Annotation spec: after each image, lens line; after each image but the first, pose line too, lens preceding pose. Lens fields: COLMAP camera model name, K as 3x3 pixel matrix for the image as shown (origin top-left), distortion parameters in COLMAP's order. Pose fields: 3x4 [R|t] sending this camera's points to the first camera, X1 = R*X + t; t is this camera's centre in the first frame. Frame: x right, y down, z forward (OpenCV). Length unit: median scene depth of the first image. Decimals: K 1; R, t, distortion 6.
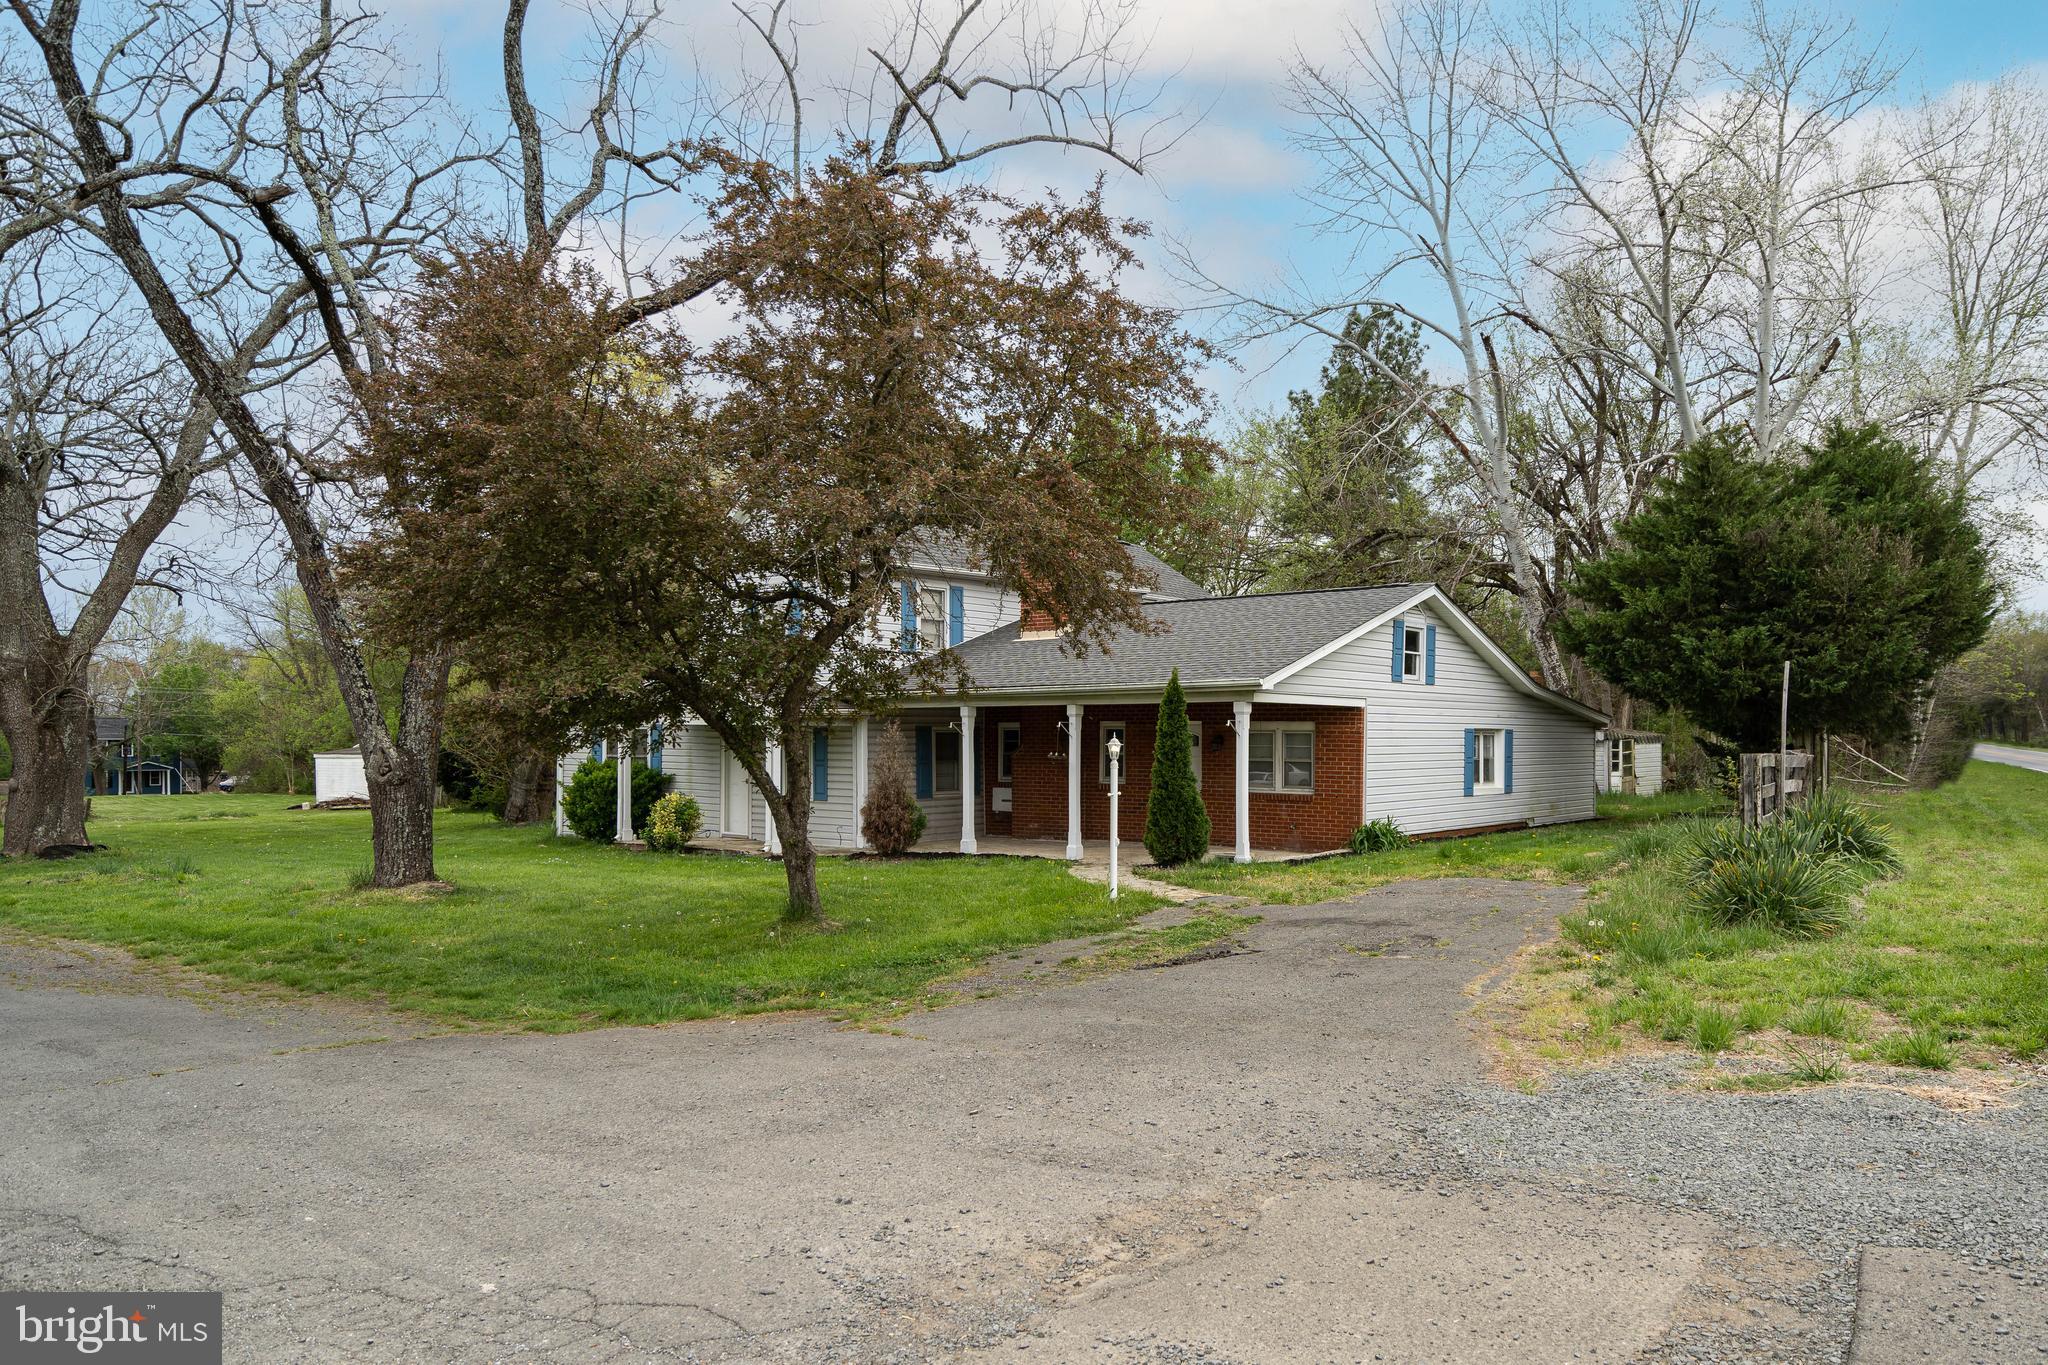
lens RADIAL K [[1425.9, 0, 1098.9], [0, 1425.9, 762.1], [0, 0, 1]] dist [-0.005254, -0.000268]
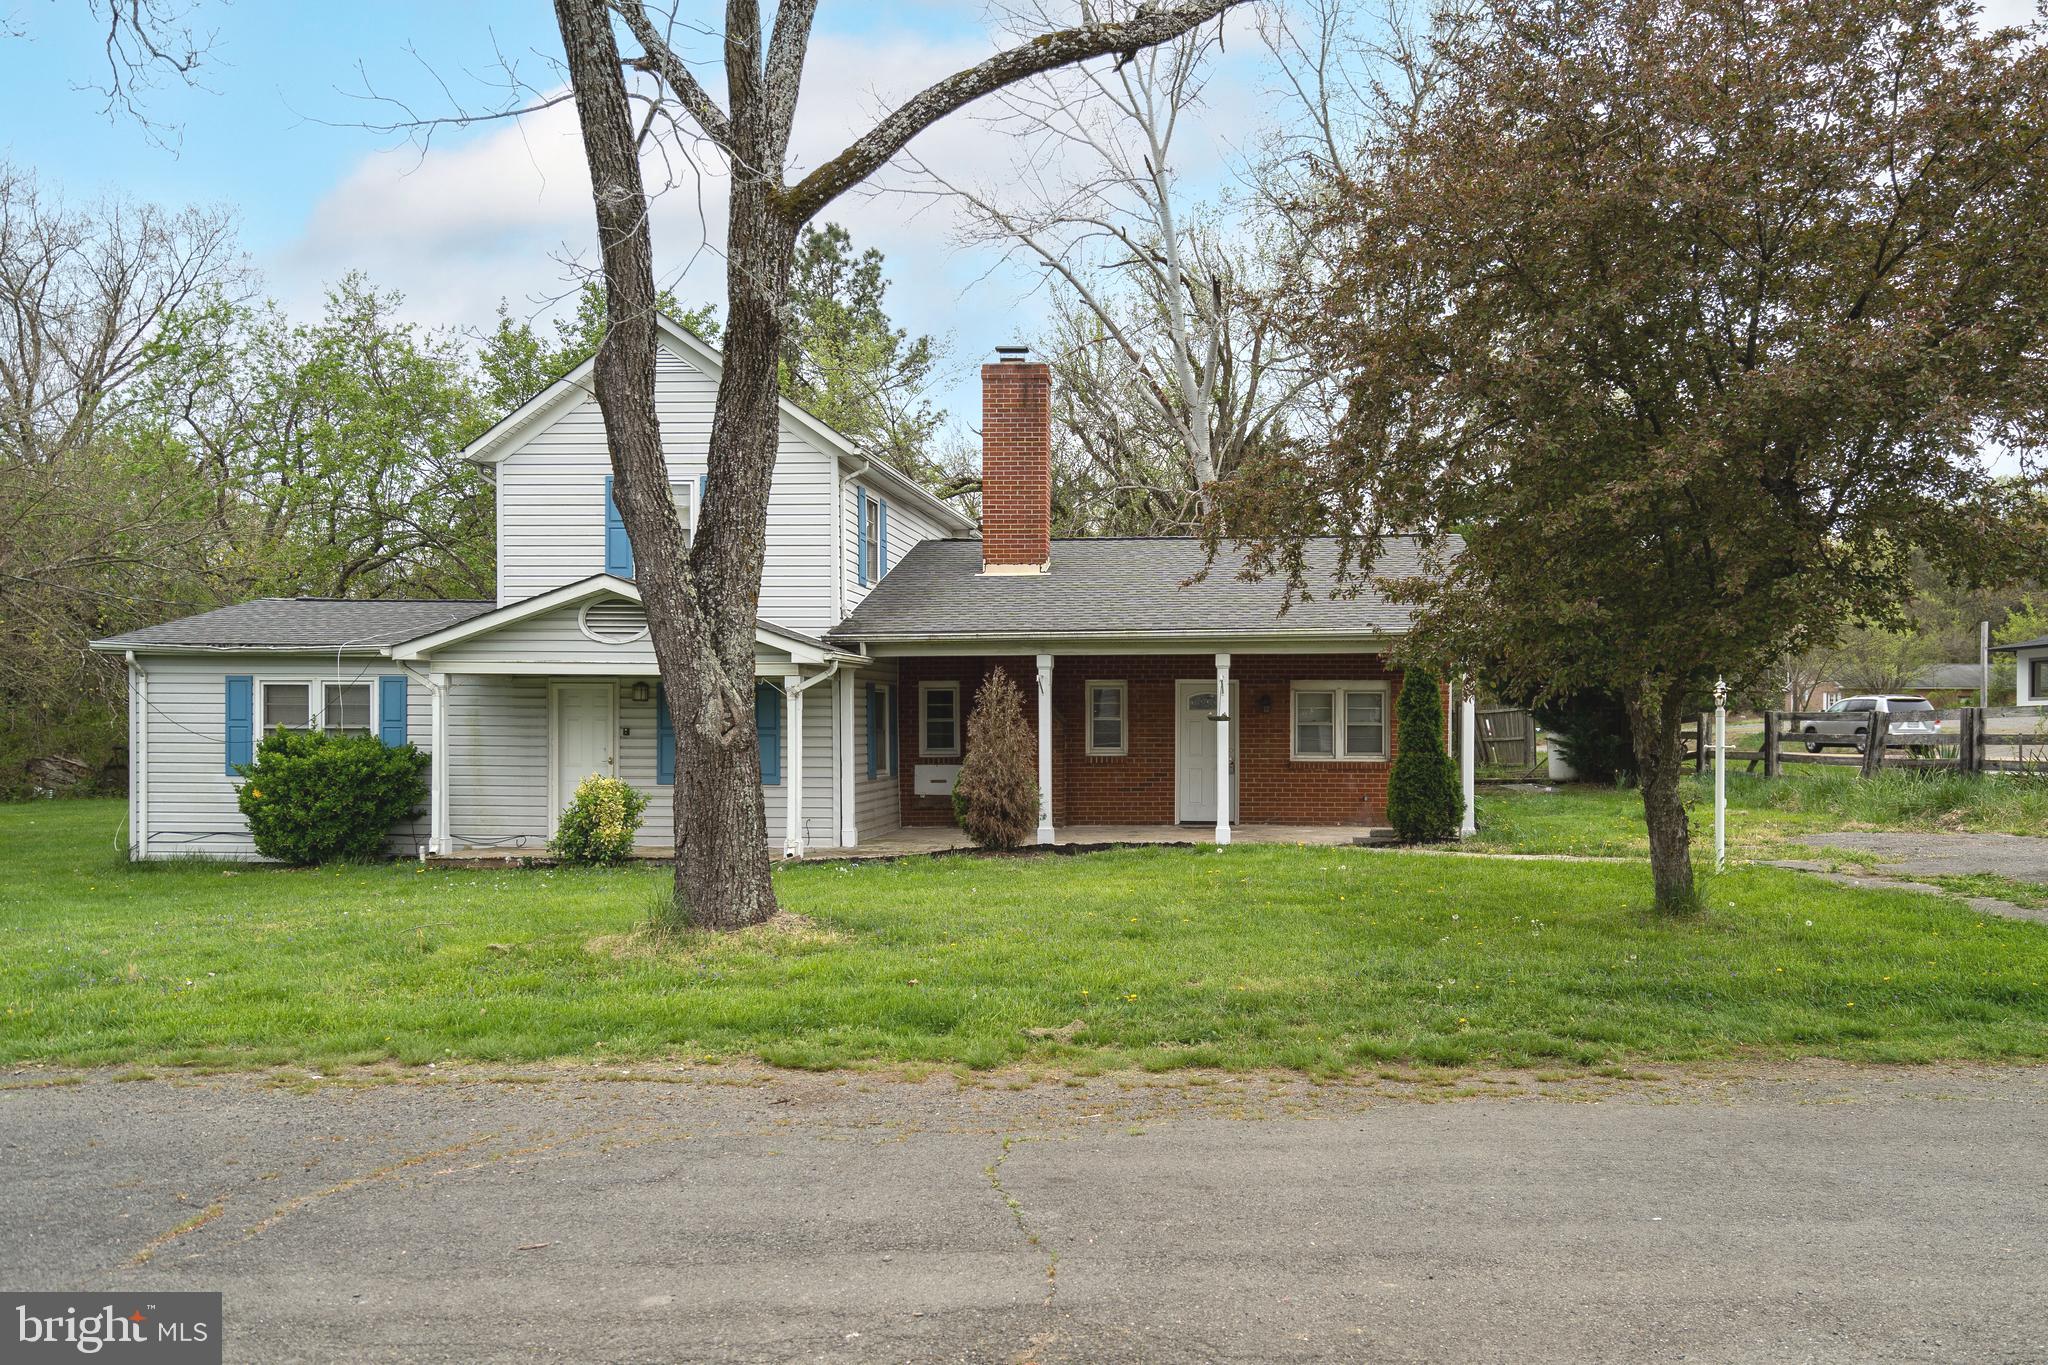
lens RADIAL K [[1579.5, 0, 1089.2], [0, 1579.5, 751.1], [0, 0, 1]] dist [0.008447, -0.005979]
pose [[0.826609, -0.011510, 0.562659, -0.530089], [0.013199, 0.999912, 0.001064, 0.012163], [-0.562622, 0.006547, 0.826688, 0.263419]]
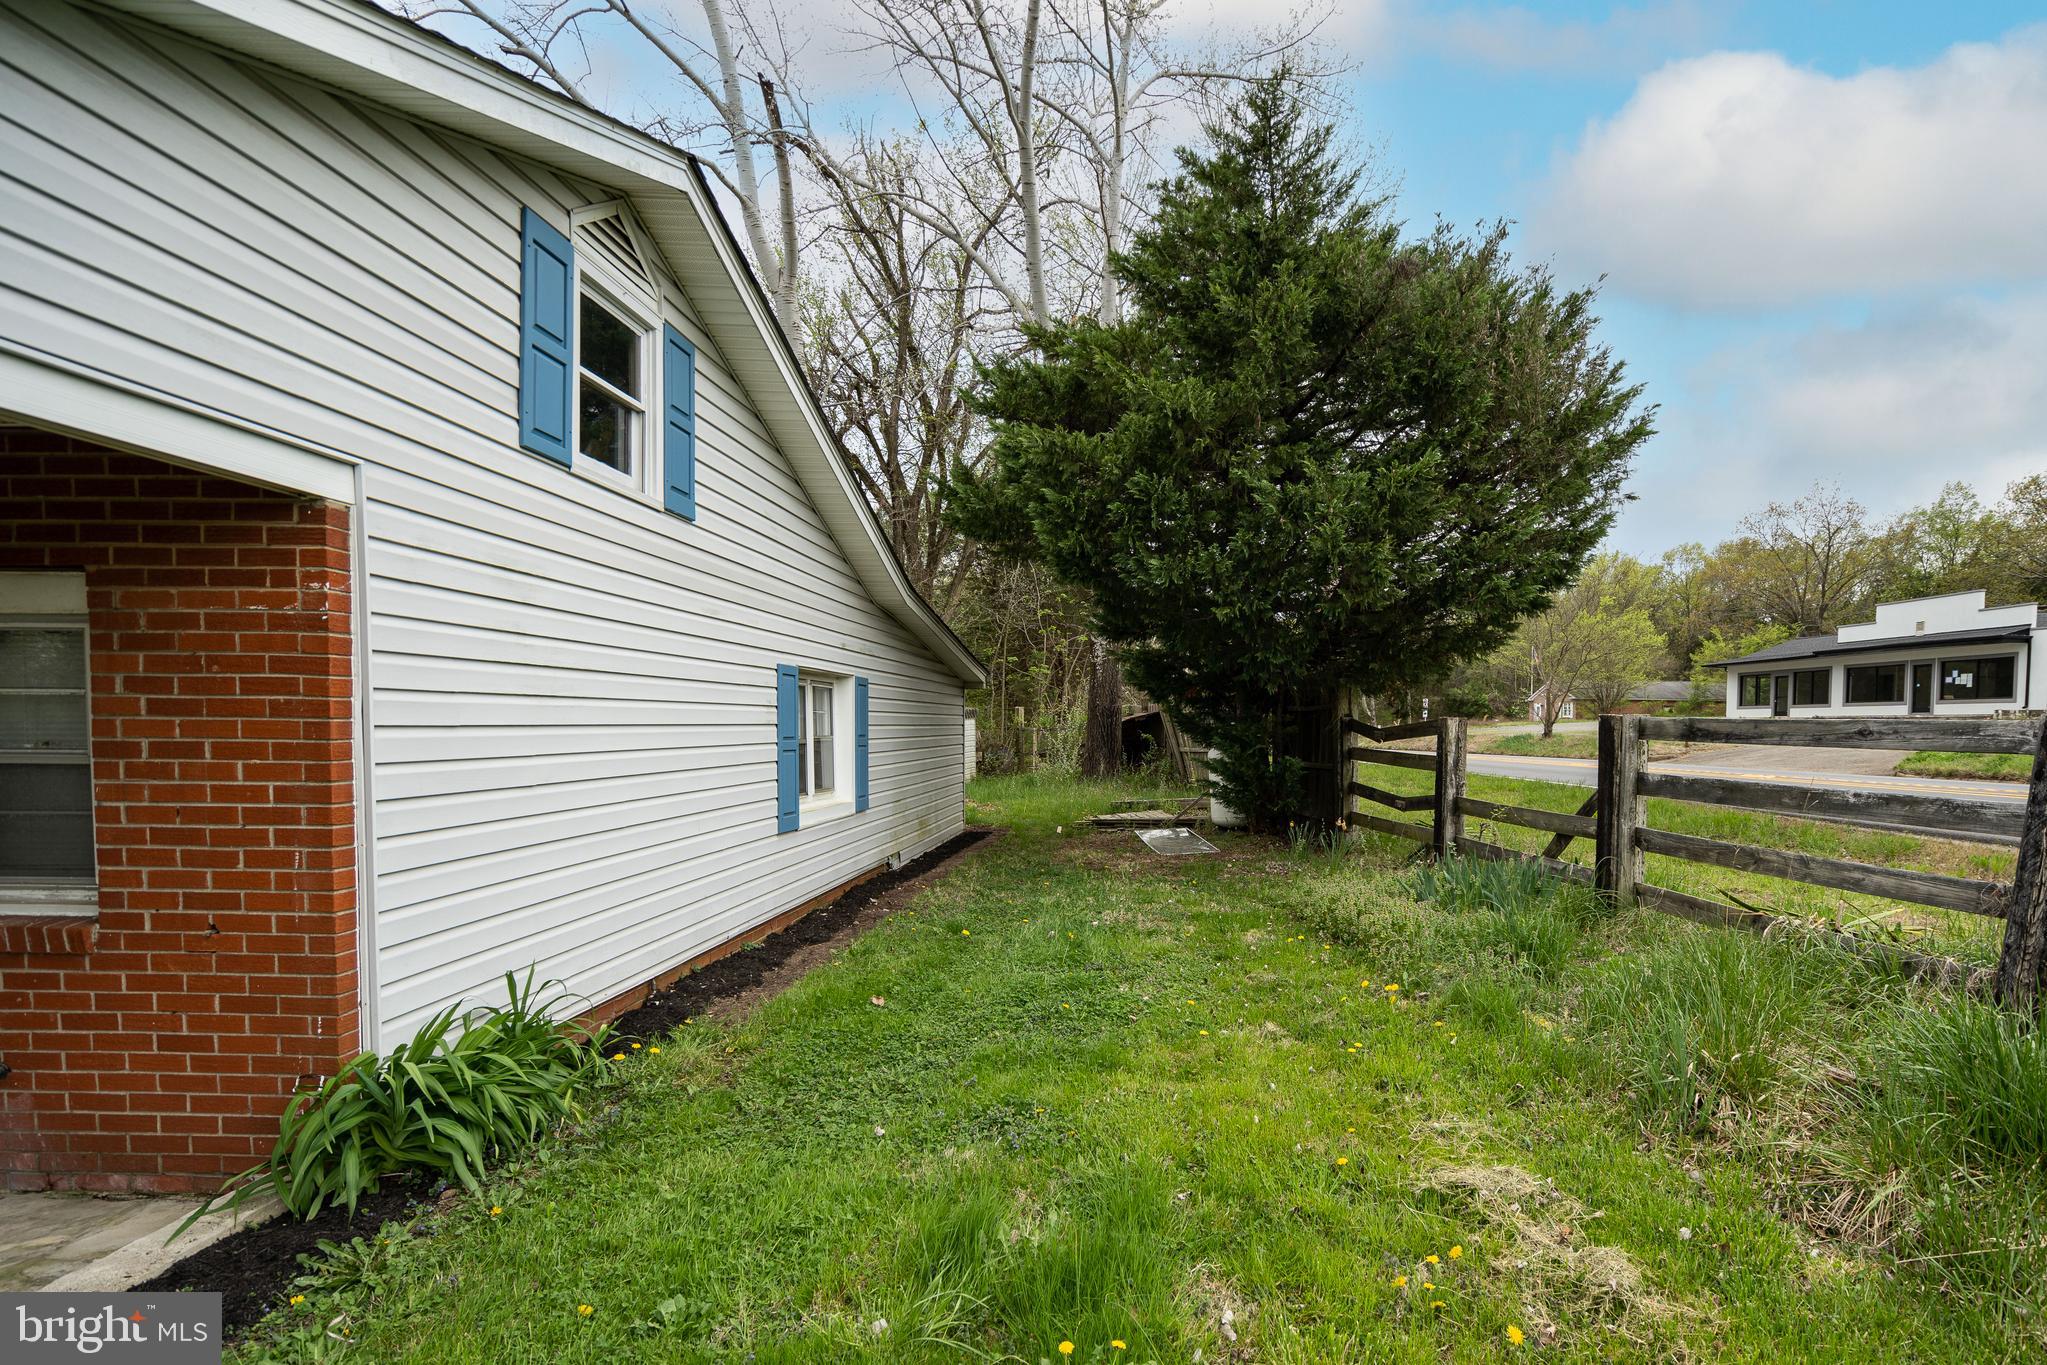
lens RADIAL K [[997.7, 0, 1131.3], [0, 997.7, 767.4], [0, 0, 1]] dist [-0.005171, 0.001597]
pose [[0.800968, -0.025100, 0.598181, 0.173975], [0.009208, 0.999519, 0.029611, -0.002301], [-0.598637, -0.018210, 0.800814, 0.739911]]
